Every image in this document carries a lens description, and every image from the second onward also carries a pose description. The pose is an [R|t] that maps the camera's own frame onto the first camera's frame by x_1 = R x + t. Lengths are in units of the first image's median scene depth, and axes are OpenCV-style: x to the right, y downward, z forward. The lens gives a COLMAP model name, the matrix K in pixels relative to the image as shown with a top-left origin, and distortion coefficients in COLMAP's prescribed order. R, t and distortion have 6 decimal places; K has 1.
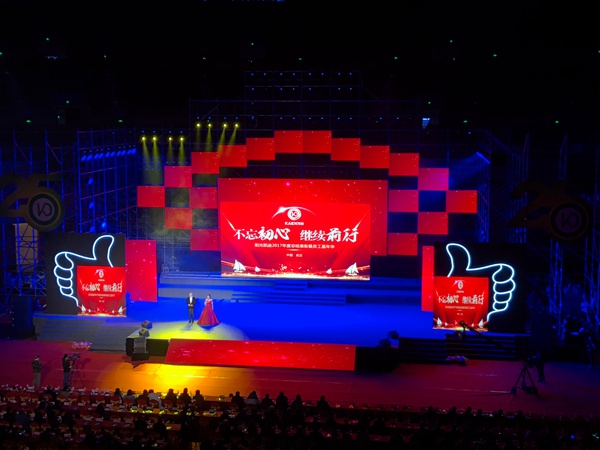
lens RADIAL K [[921.5, 0, 301.7], [0, 921.5, 225.9], [0, 0, 1]] dist [0.126477, 0.000000]
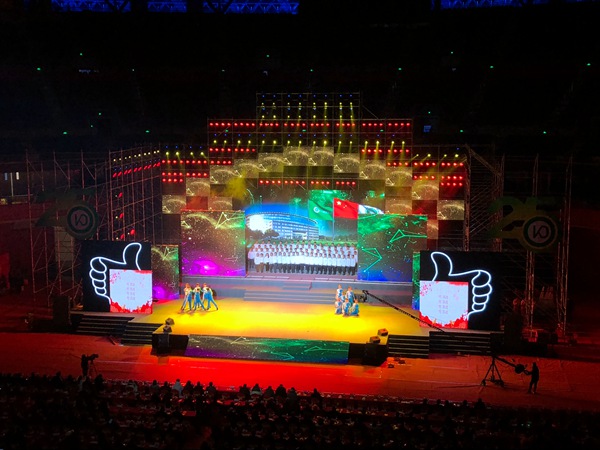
lens RADIAL K [[925.2, 0, 297.6], [0, 925.2, 227.8], [0, 0, 1]] dist [0.166745, 0.000000]
pose [[0.999340, 0.000179, -0.036327, 0.033646], [0.000858, 0.999593, 0.028513, -0.043535], [0.036317, -0.028526, 0.998933, -0.147284]]
